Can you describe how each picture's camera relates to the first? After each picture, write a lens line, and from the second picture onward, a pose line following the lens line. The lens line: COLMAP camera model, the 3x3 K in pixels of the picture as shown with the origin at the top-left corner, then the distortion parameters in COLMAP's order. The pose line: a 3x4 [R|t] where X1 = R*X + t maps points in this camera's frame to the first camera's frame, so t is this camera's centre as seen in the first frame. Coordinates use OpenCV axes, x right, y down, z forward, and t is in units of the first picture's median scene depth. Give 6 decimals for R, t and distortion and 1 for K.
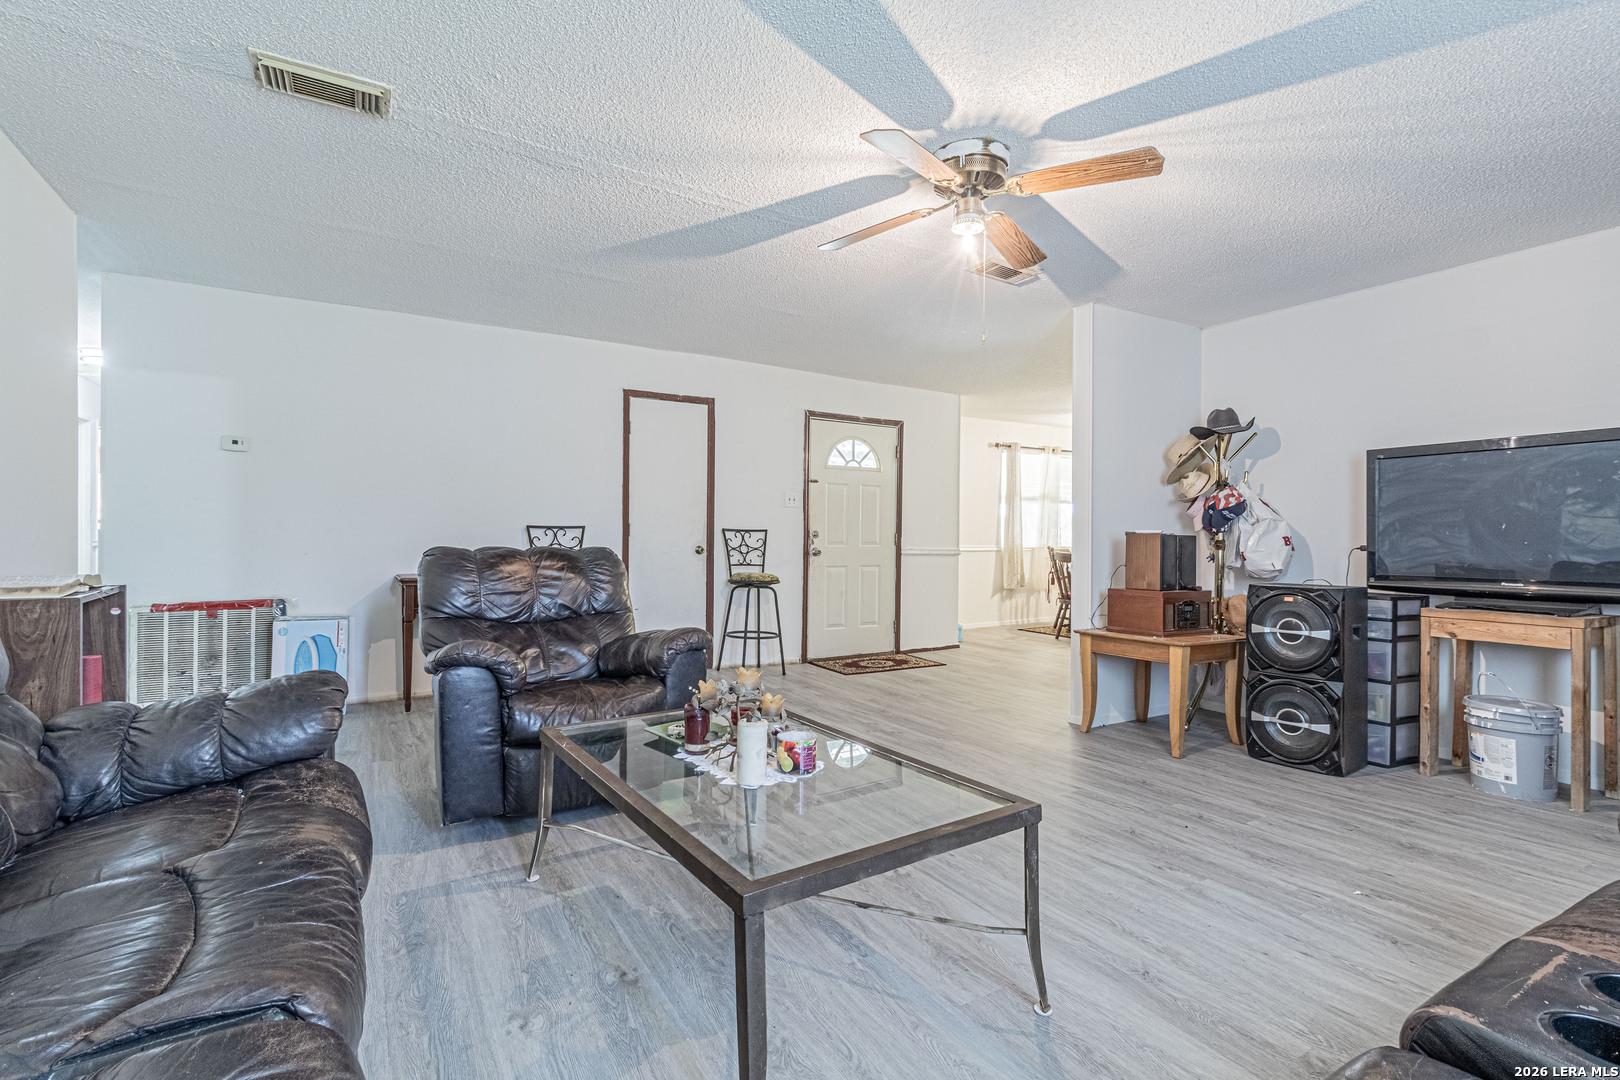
lens RADIAL K [[740.9, 0, 821.6], [0, 740.9, 538.8], [0, 0, 1]] dist [0.001472, 0.000215]
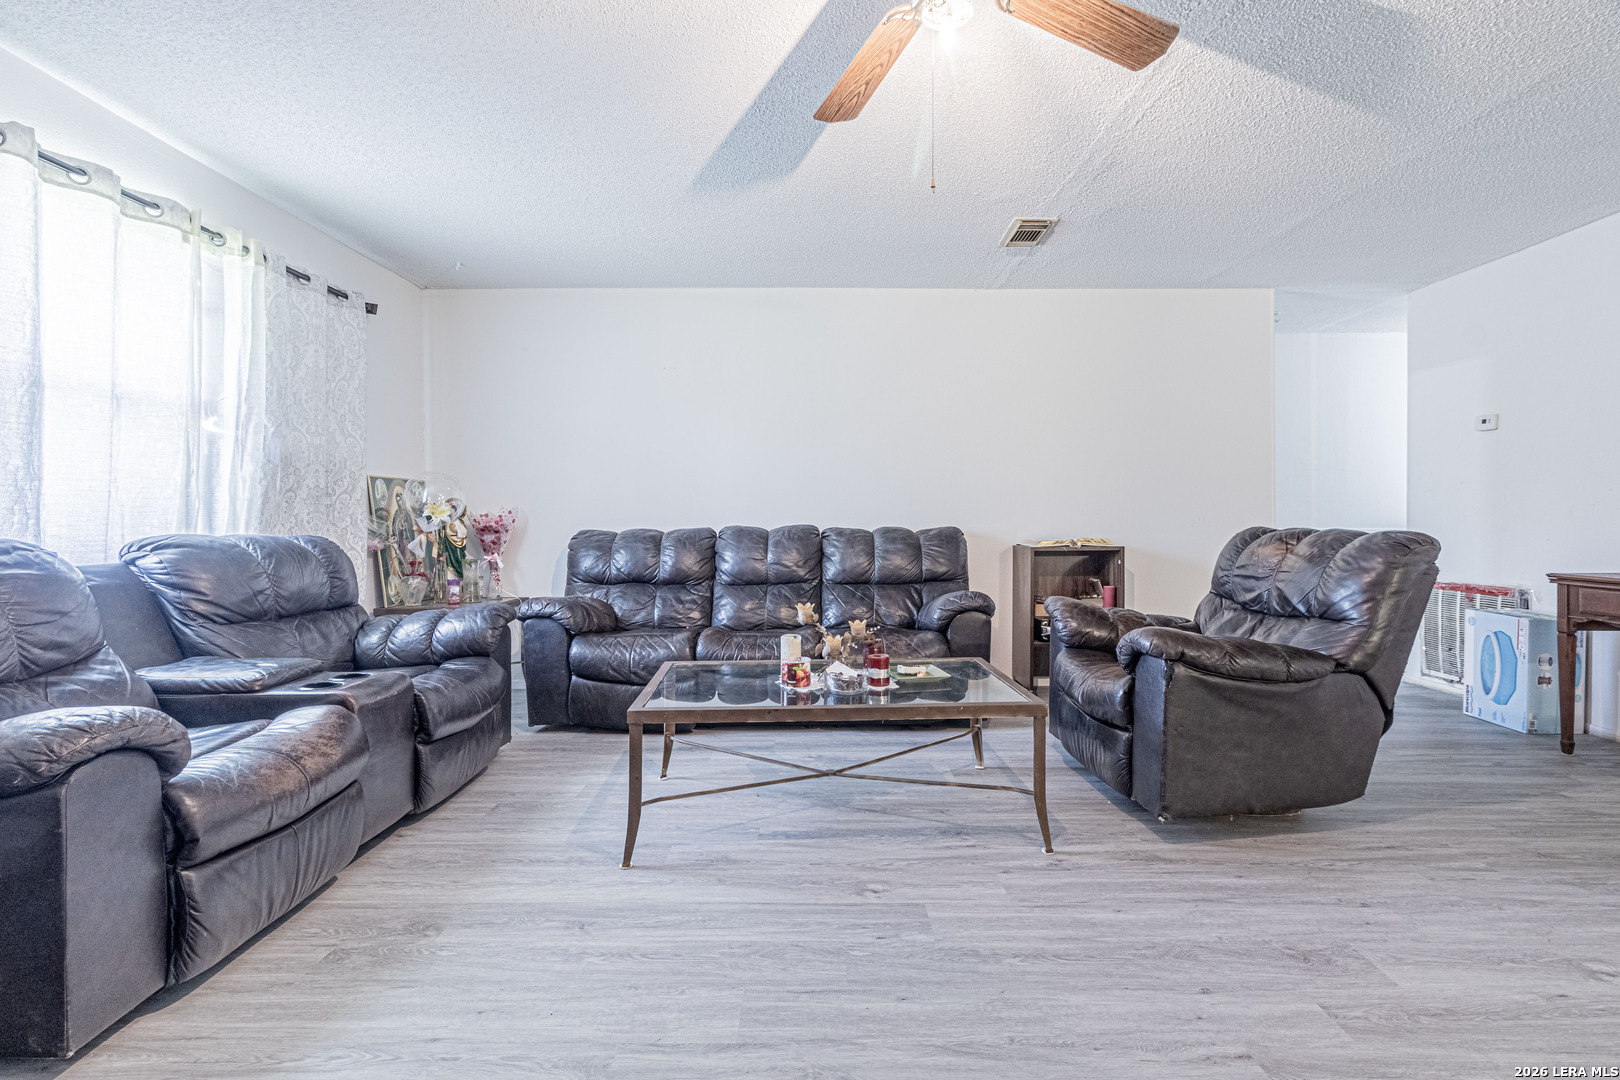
lens RADIAL K [[752.2, 0, 819.4], [0, 752.2, 514.8], [0, 0, 1]] dist [0.004379, 0.000933]
pose [[-0.521516, -0.008387, -0.853200, 0.585476], [-0.009021, 0.999950, -0.004316, 0.003822], [0.853194, 0.005446, -0.521565, 0.916405]]
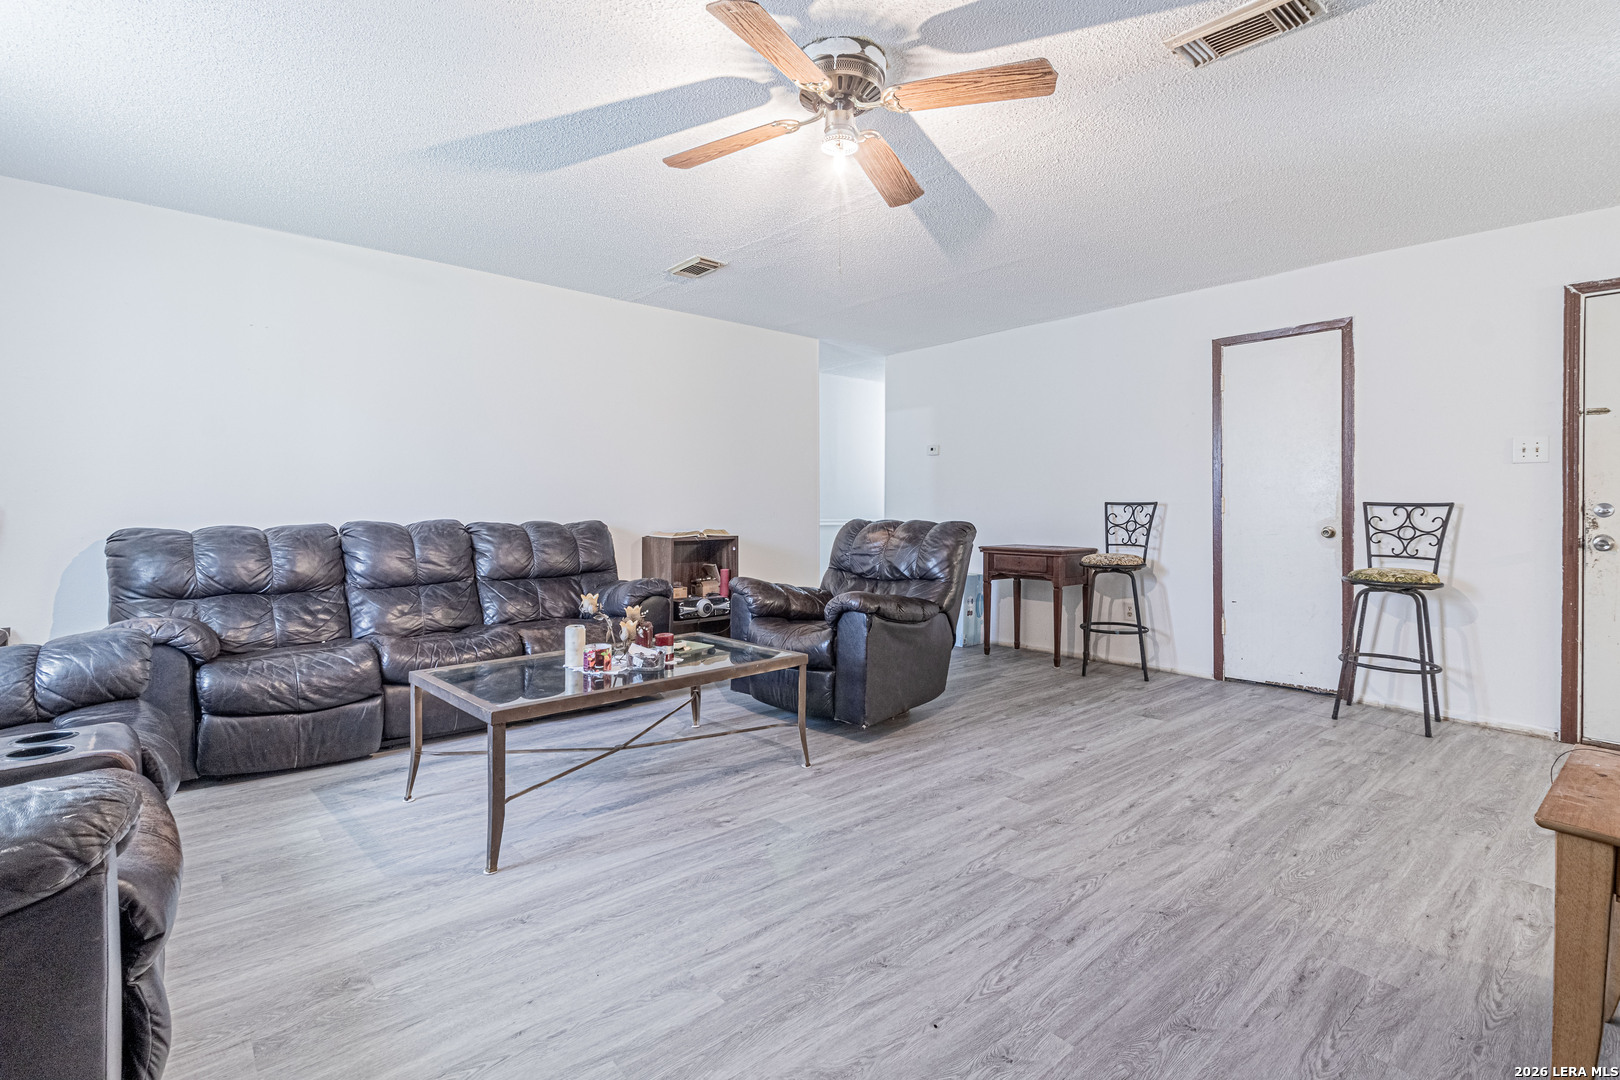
lens RADIAL K [[763.7, 0, 812.3], [0, 763.7, 509.0], [0, 0, 1]] dist [0.003182, 0.001200]
pose [[0.165312, -0.007470, -0.986213, 0.785976], [-0.007953, 0.999929, -0.008907, 0.004782], [0.986209, 0.009315, 0.165241, 0.608728]]
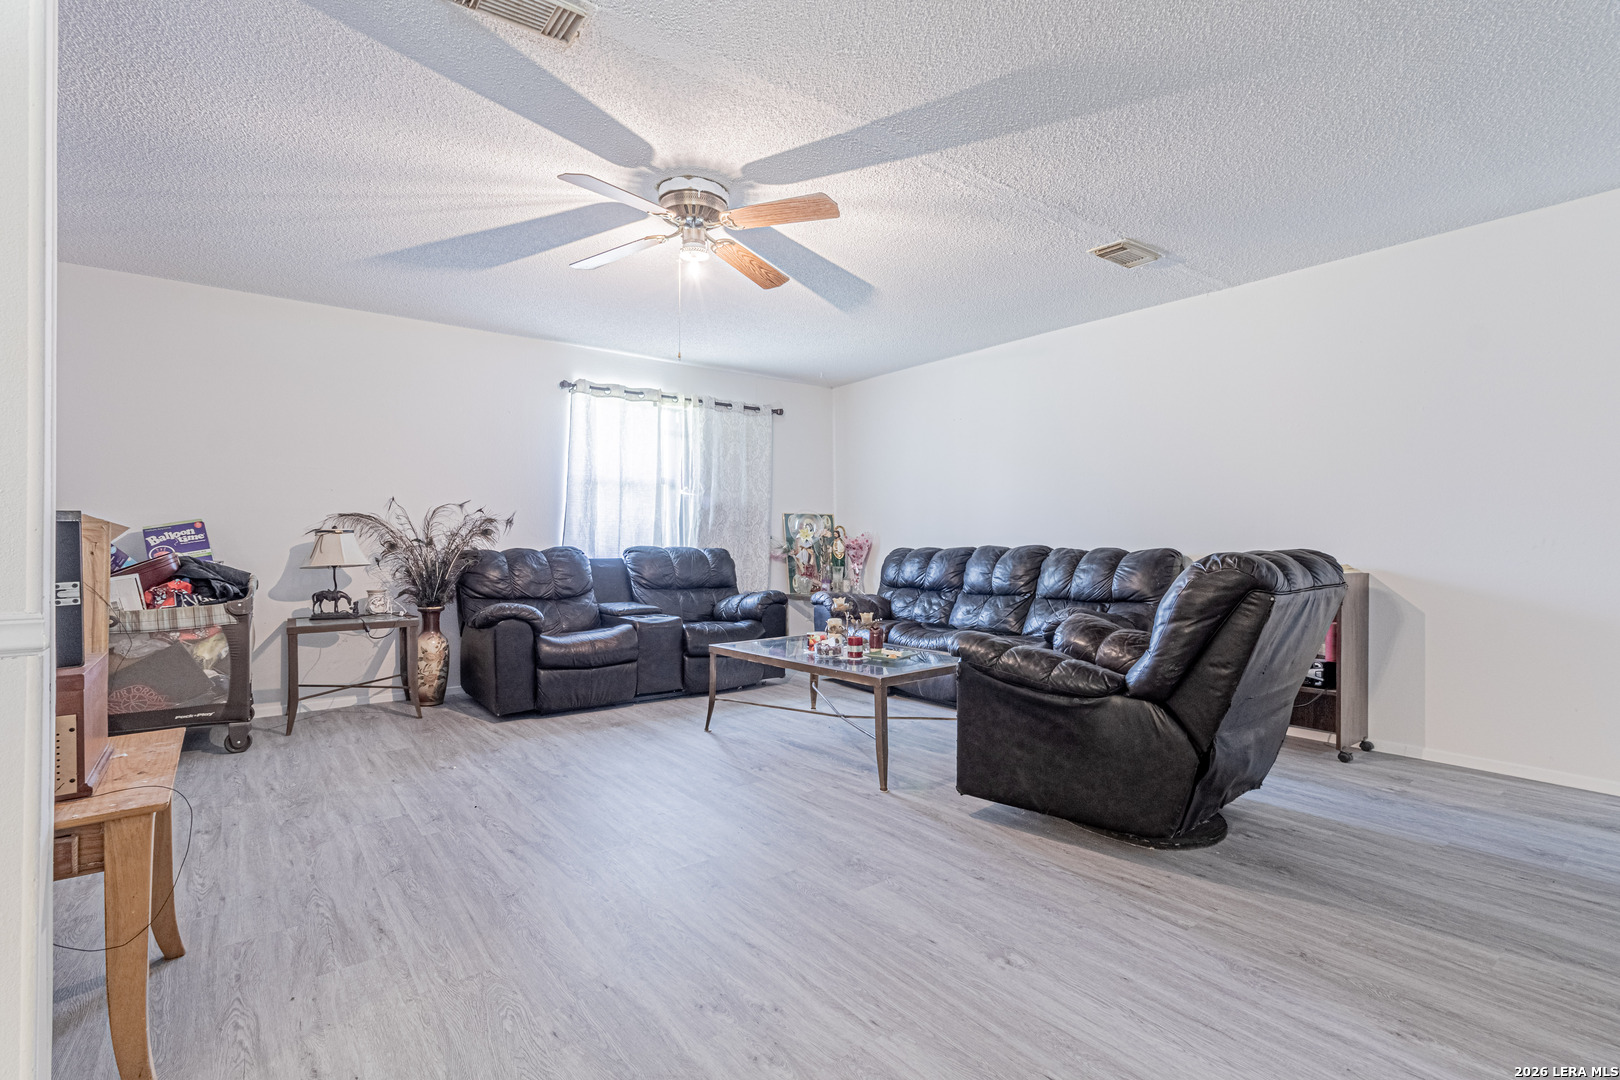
lens RADIAL K [[756.9, 0, 824.0], [0, 756.9, 534.2], [0, 0, 1]] dist [0.003792, 0.000836]
pose [[-0.993555, -0.008469, -0.113035, 0.095403], [-0.008412, 0.999964, -0.000978, -0.000783], [0.113039, -0.000021, -0.993591, 1.594789]]
